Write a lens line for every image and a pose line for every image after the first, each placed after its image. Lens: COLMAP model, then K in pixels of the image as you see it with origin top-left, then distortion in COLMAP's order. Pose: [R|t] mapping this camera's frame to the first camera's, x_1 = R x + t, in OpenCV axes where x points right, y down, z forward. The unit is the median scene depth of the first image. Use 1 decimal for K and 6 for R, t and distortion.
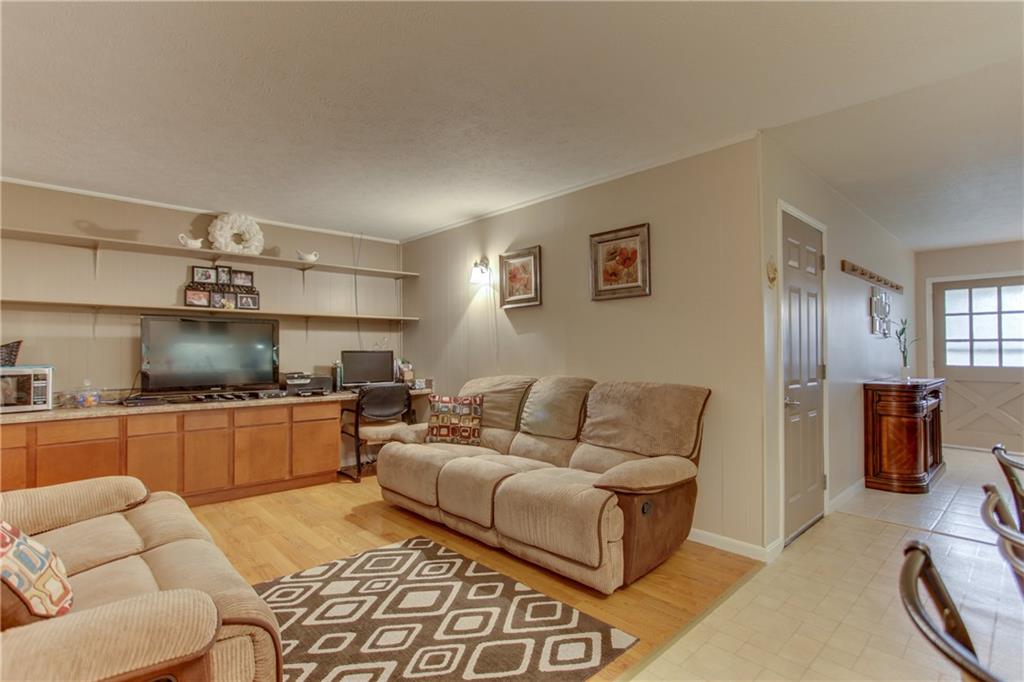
lens RADIAL K [[498.0, 0, 512.0], [0, 498.0, 341.0], [0, 0, 1]] dist [-0.048355, 0.027725]
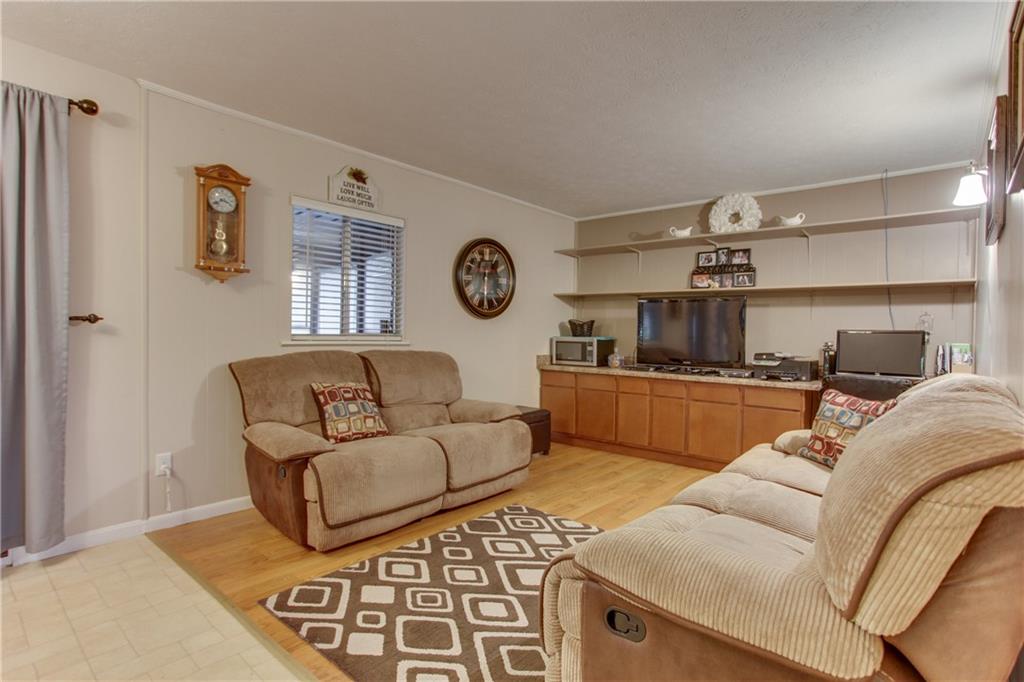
lens RADIAL K [[509.3, 0, 552.6], [0, 509.3, 339.3], [0, 0, 1]] dist [-0.029906, 0.000632]
pose [[0.149307, 0.015538, -0.988669, 0.475017], [-0.002374, 0.999879, 0.015356, 0.028831], [0.988788, 0.000055, 0.149326, 0.537181]]
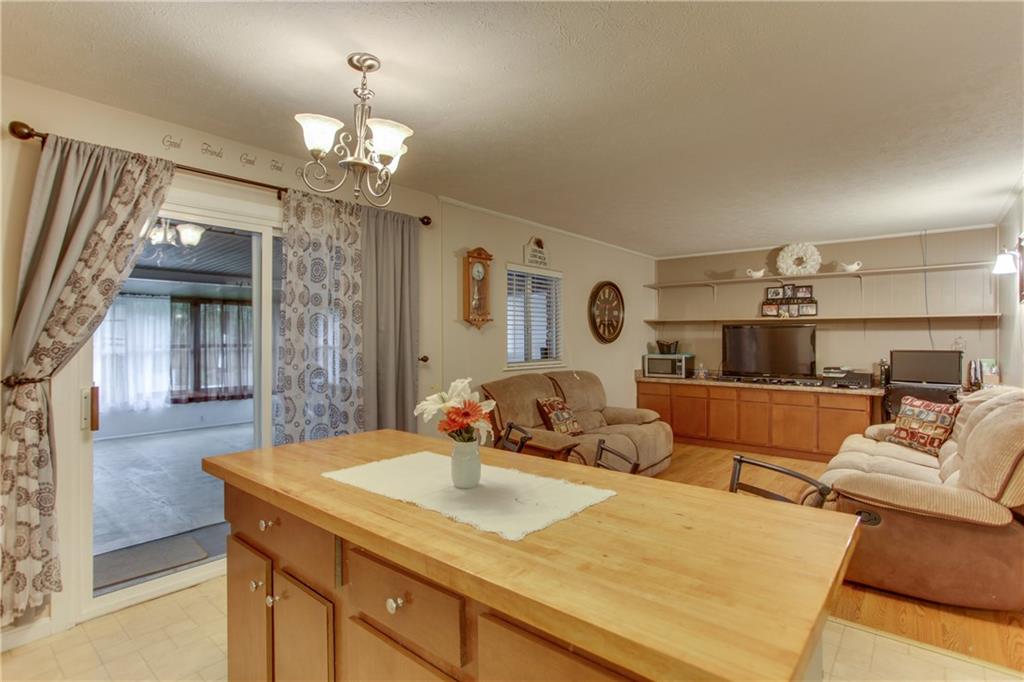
lens RADIAL K [[506.3, 0, 532.9], [0, 506.3, 338.1], [0, 0, 1]] dist [-0.004372, -0.000617]
pose [[0.154682, 0.003762, -0.987957, 0.742842], [0.015933, 0.999853, 0.006301, -0.029447], [0.987836, -0.016716, 0.154600, 0.107673]]
